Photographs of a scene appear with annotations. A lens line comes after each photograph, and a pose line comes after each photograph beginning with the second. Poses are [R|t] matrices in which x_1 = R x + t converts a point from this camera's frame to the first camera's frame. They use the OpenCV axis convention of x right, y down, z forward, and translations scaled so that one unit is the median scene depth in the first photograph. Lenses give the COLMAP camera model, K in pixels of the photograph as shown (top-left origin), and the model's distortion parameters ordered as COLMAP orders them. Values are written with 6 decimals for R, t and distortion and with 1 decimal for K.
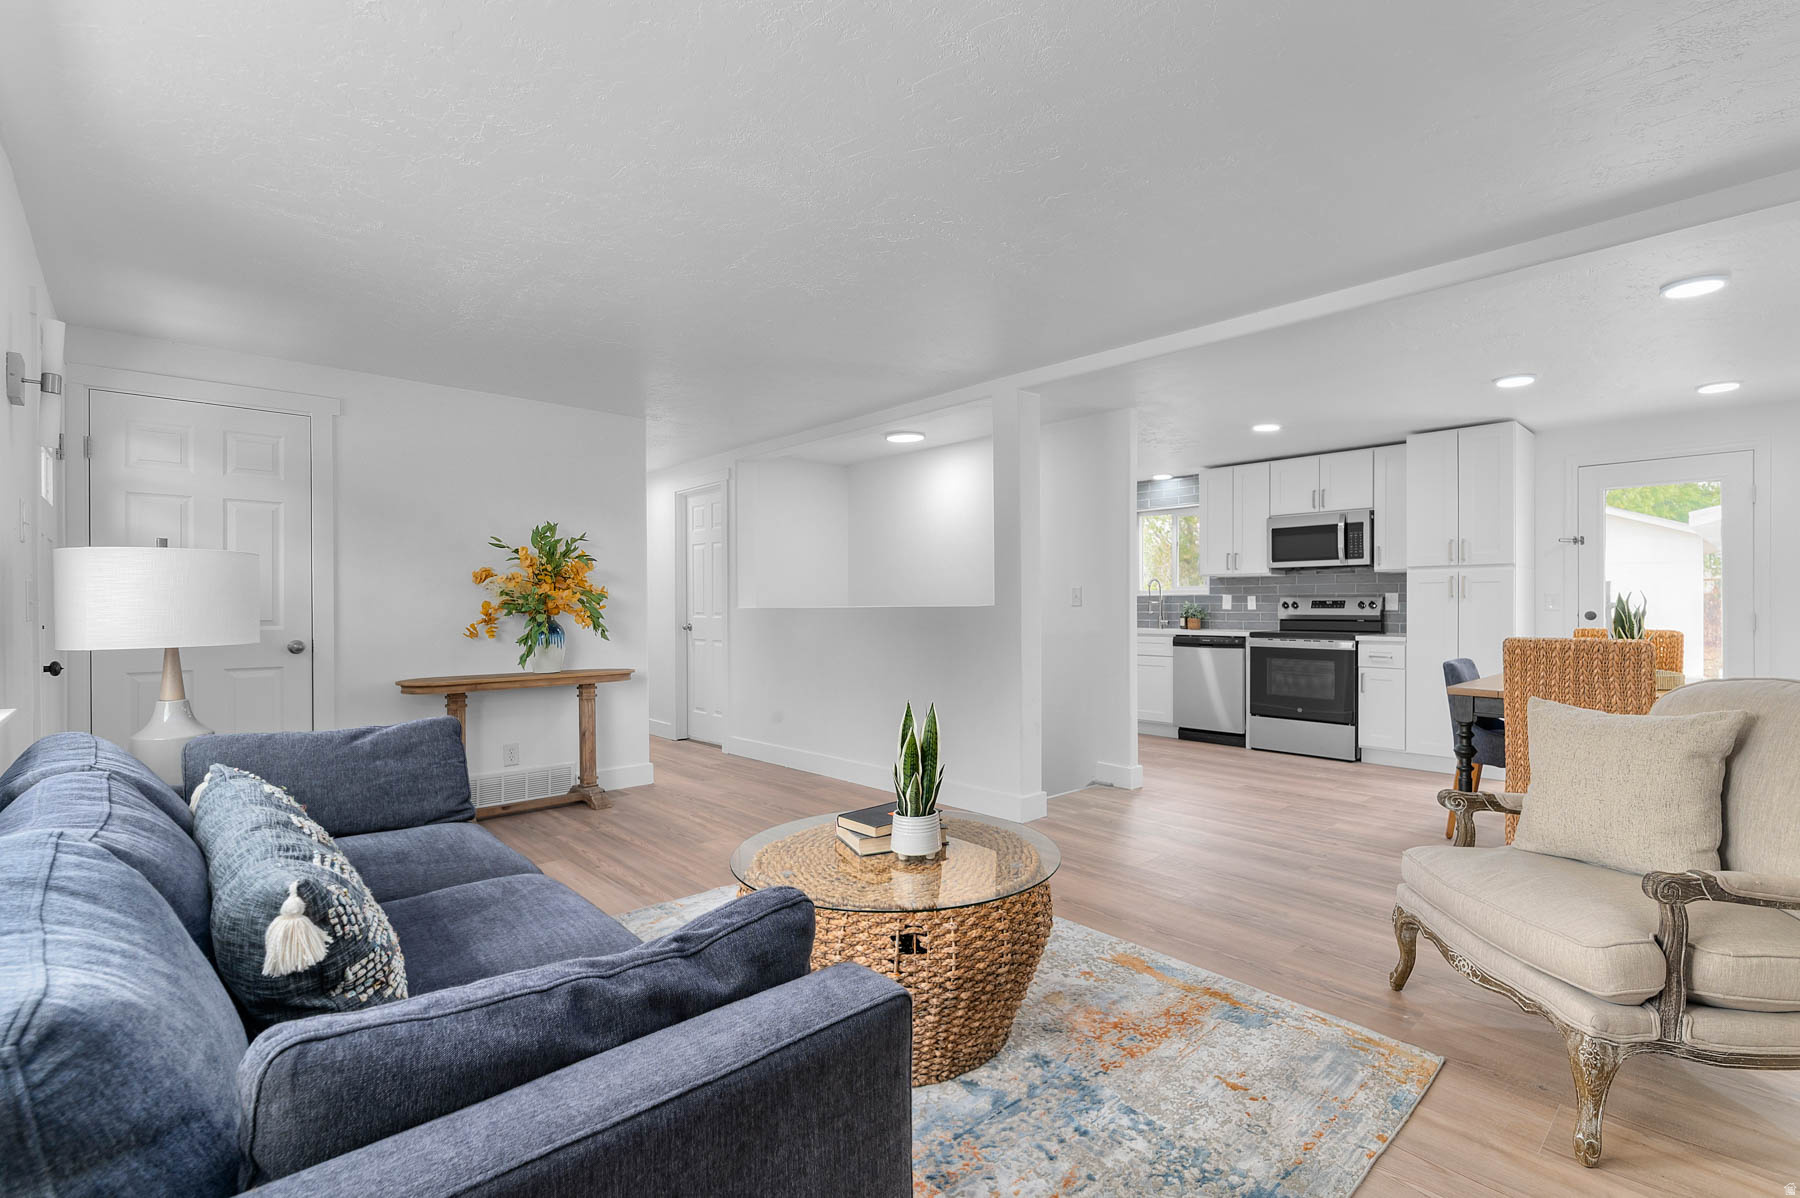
lens RADIAL K [[828.1, 0, 900.0], [0, 828.1, 599.0], [0, 0, 1]] dist [0.009816, 0.000001]
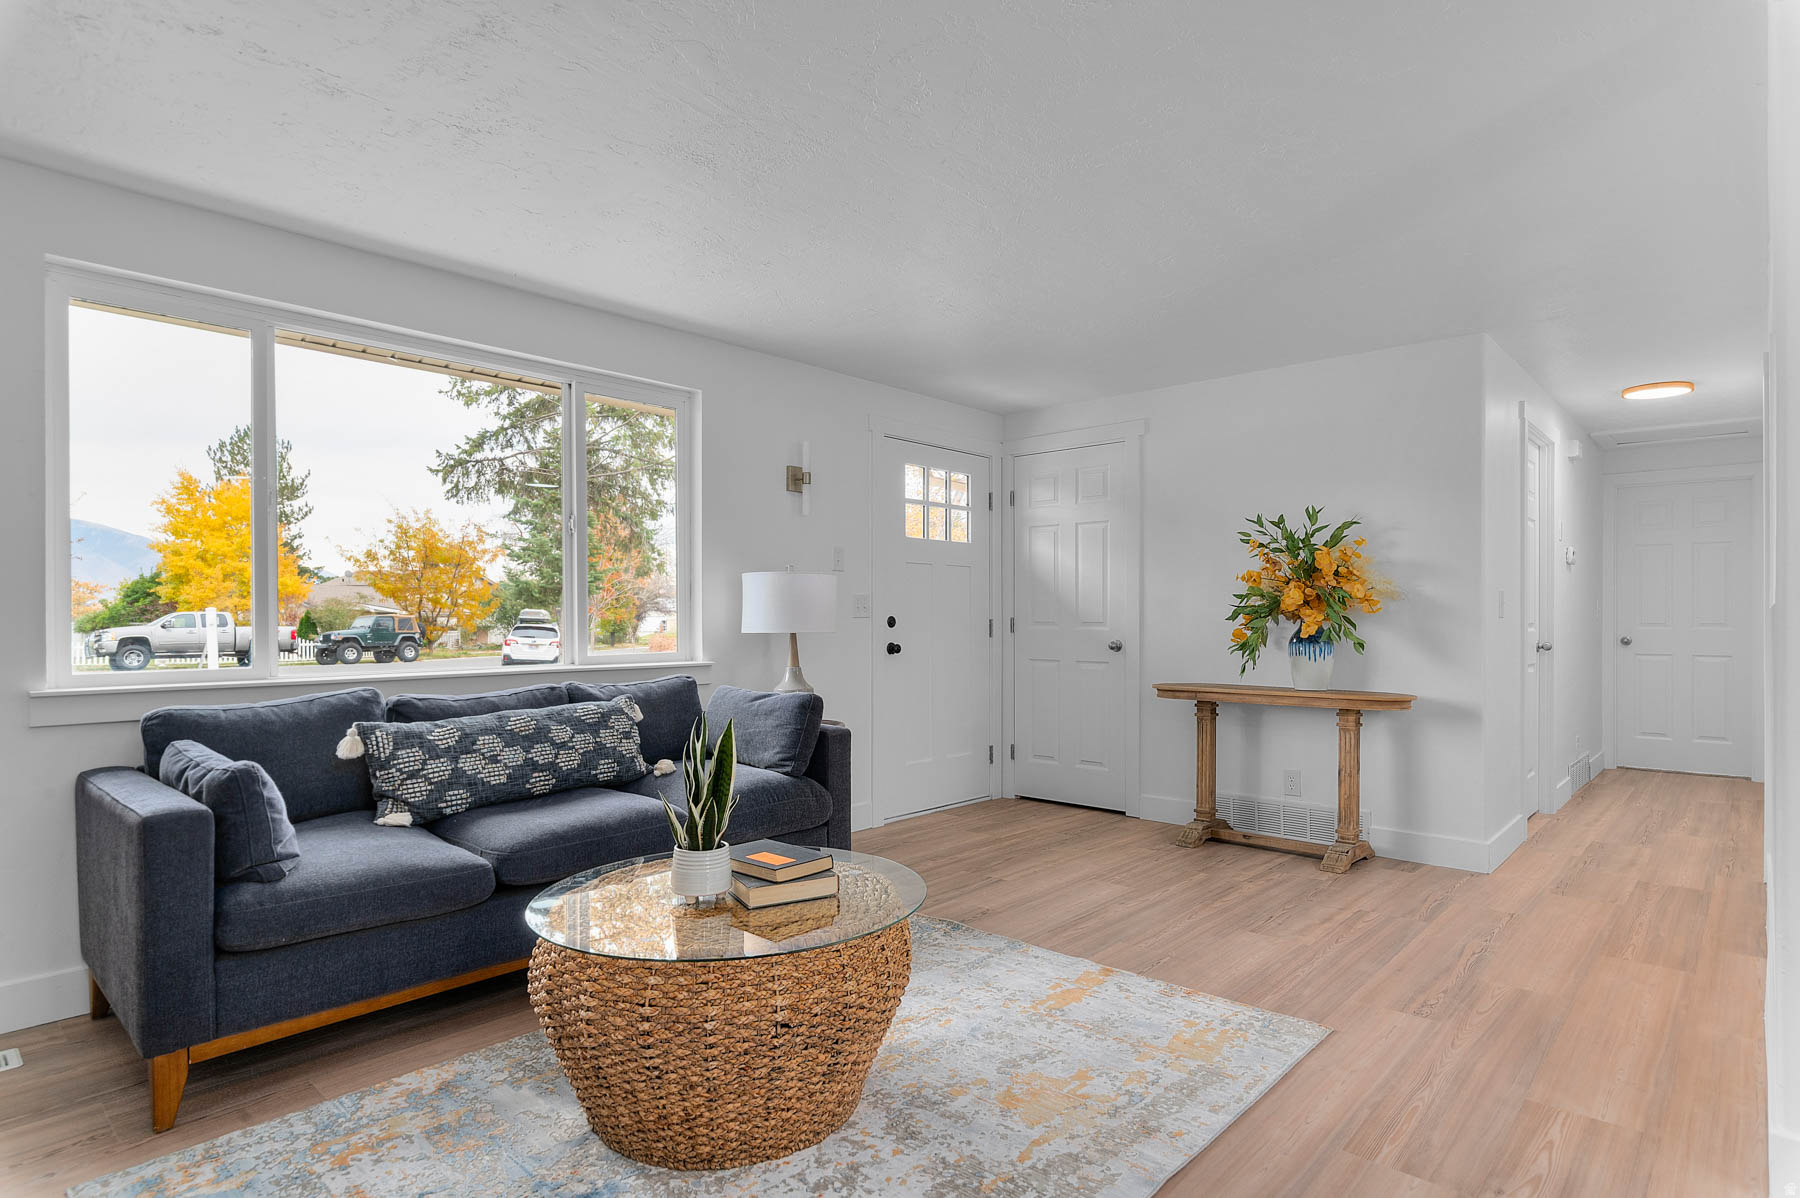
lens RADIAL K [[947.9, 0, 920.7], [0, 947.9, 615.1], [0, 0, 1]] dist [0.000814, 0.000230]
pose [[0.113913, 0.001831, -0.993489, 0.523385], [0.004051, 0.999989, 0.002307, 0.011164], [0.993482, -0.004287, 0.113904, 0.577196]]
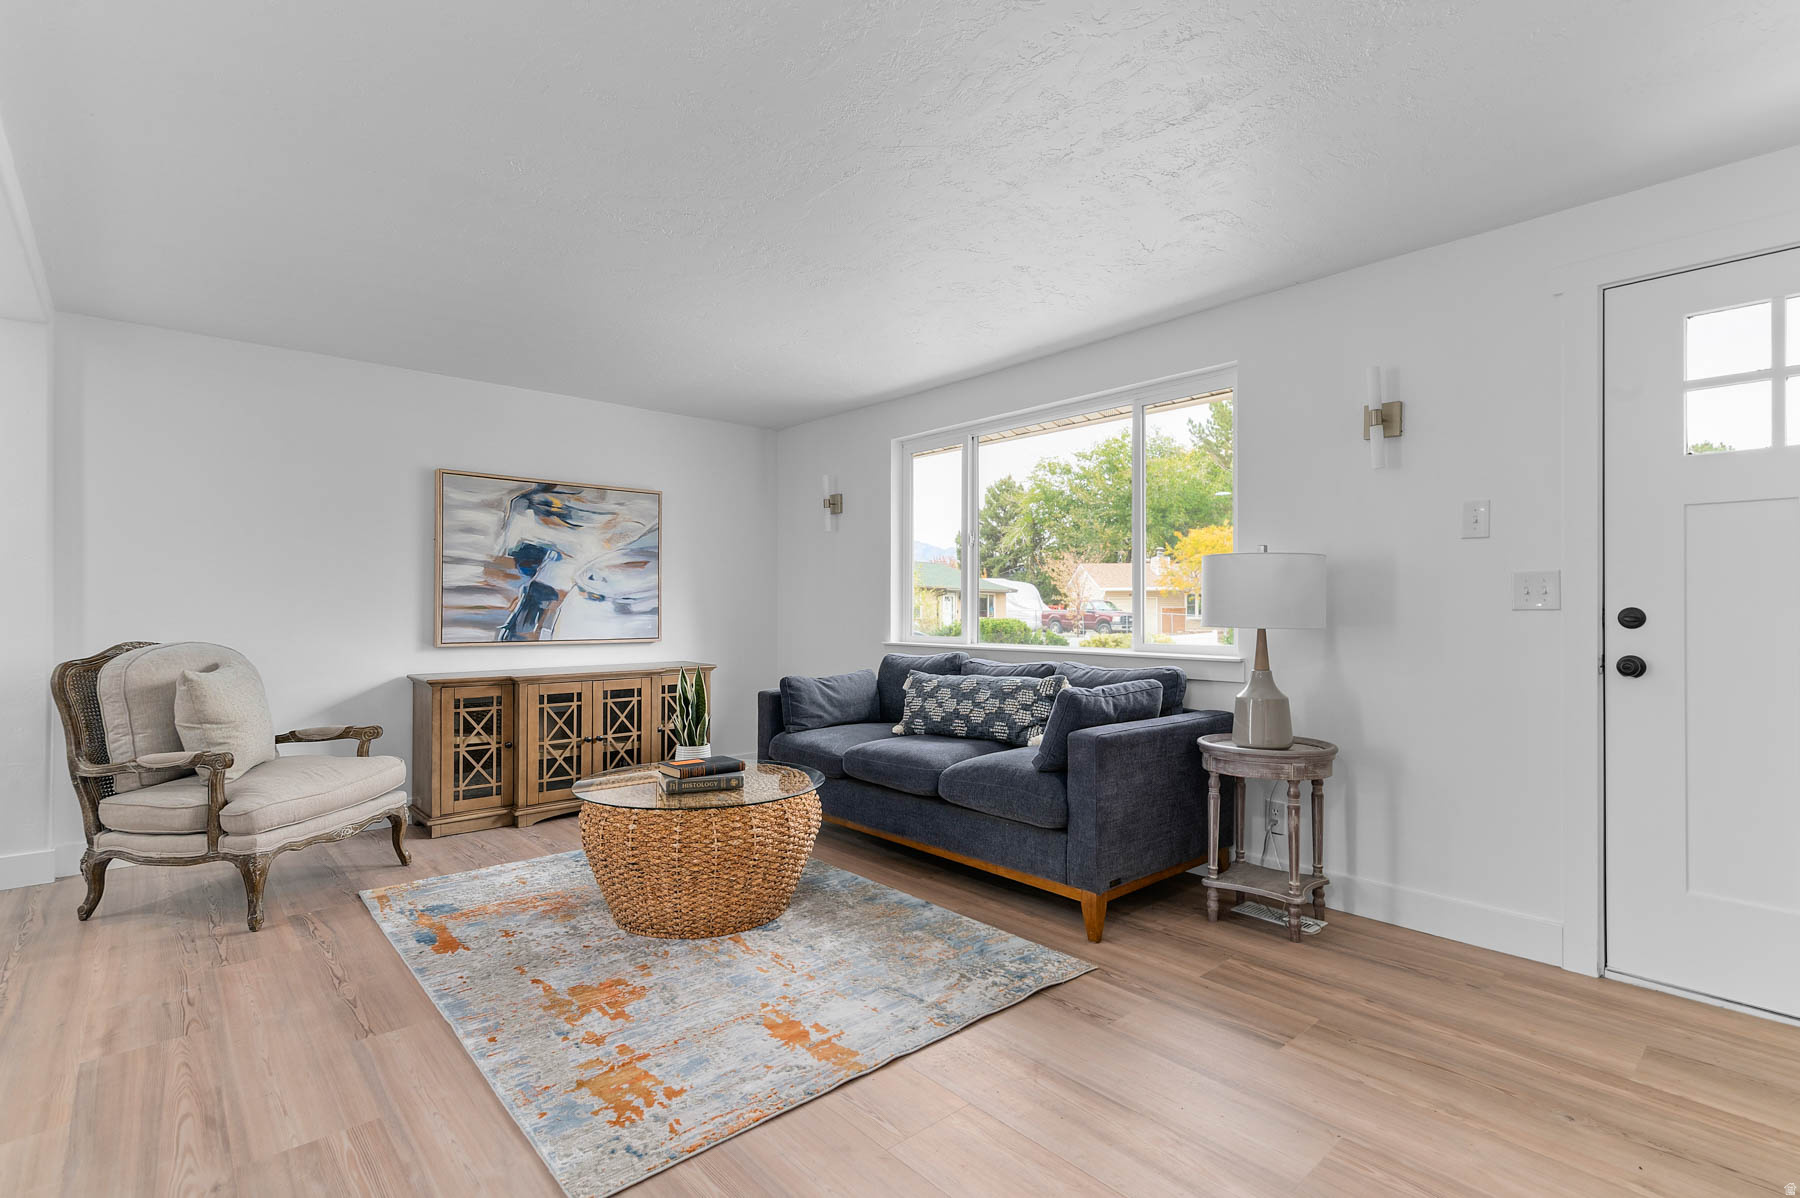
lens RADIAL K [[828.1, 0, 900.0], [0, 828.1, 599.0], [0, 0, 1]] dist [0.009816, 0.000001]
pose [[-0.999929, 0.001553, -0.011788, -0.184638], [0.001742, 0.999869, -0.016096, 0.017844], [0.011761, -0.016115, -0.999801, 1.276818]]
